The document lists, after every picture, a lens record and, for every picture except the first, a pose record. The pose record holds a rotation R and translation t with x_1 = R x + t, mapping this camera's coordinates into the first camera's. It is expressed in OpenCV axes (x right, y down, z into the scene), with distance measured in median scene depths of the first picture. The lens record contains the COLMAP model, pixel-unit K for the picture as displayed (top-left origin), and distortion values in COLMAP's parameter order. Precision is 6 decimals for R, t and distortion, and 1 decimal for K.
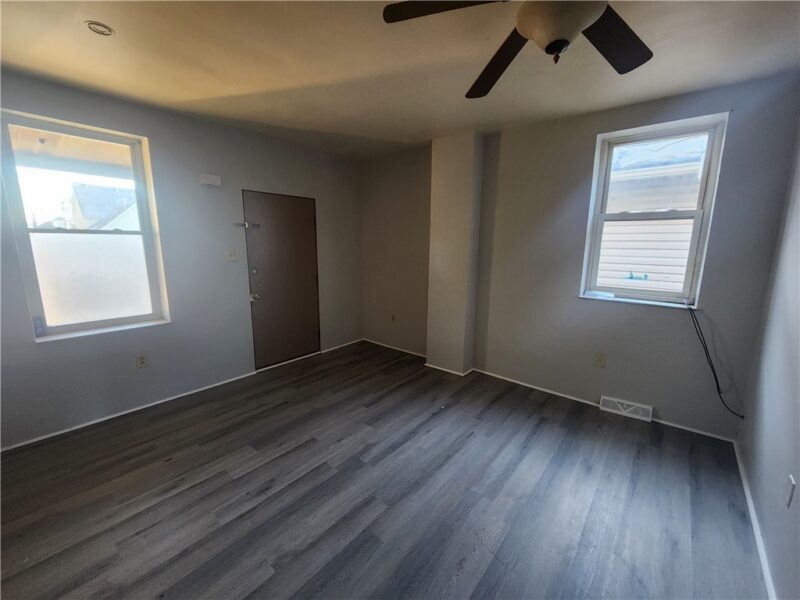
lens RADIAL K [[328.4, 0, 396.3], [0, 328.4, 297.6], [0, 0, 1]] dist [0.003401, -0.001031]
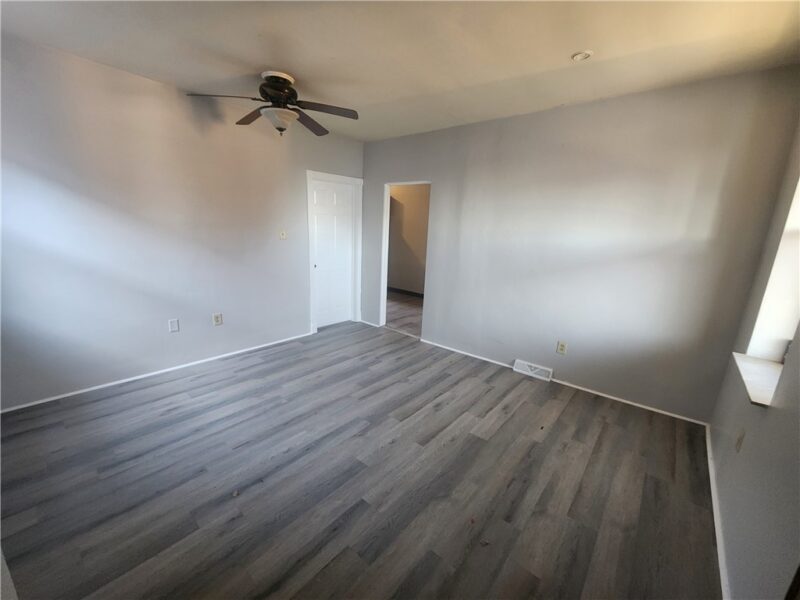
lens RADIAL K [[328.4, 0, 397.2], [0, 328.4, 305.0], [0, 0, 1]] dist [0.003401, -0.001031]
pose [[-0.998962, -0.043474, -0.013597, -0.137763], [-0.045291, 0.916150, 0.398268, -0.249821], [-0.004857, 0.398471, -0.917168, 1.505490]]
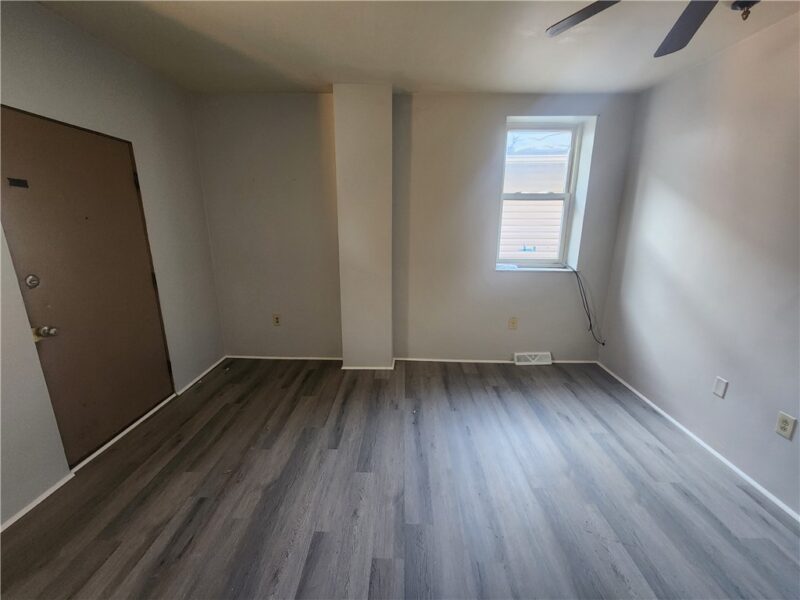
lens RADIAL K [[328.4, 0, 398.3], [0, 328.4, 300.0], [0, 0, 1]] dist [0.003401, -0.001031]
pose [[0.777571, -0.150055, 0.610628, -0.404018], [0.104124, 0.988429, 0.110304, -0.063247], [-0.620114, -0.022188, 0.784198, 0.373988]]
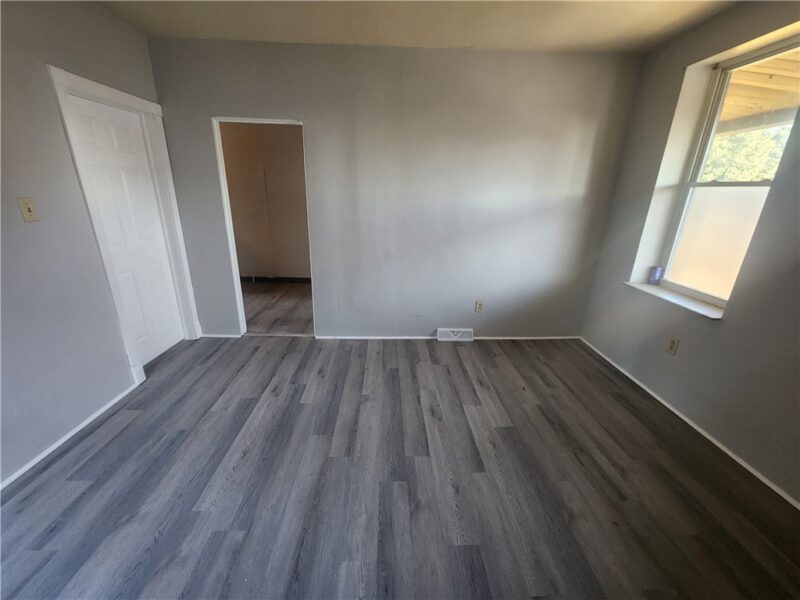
lens RADIAL K [[328.4, 0, 400.5], [0, 328.4, 303.1], [0, 0, 1]] dist [0.003401, -0.001031]
pose [[-0.737871, 0.194213, -0.646396, 0.249780], [-0.143659, 0.890569, 0.431565, -0.166404], [0.659476, 0.411300, -0.629225, 1.065115]]
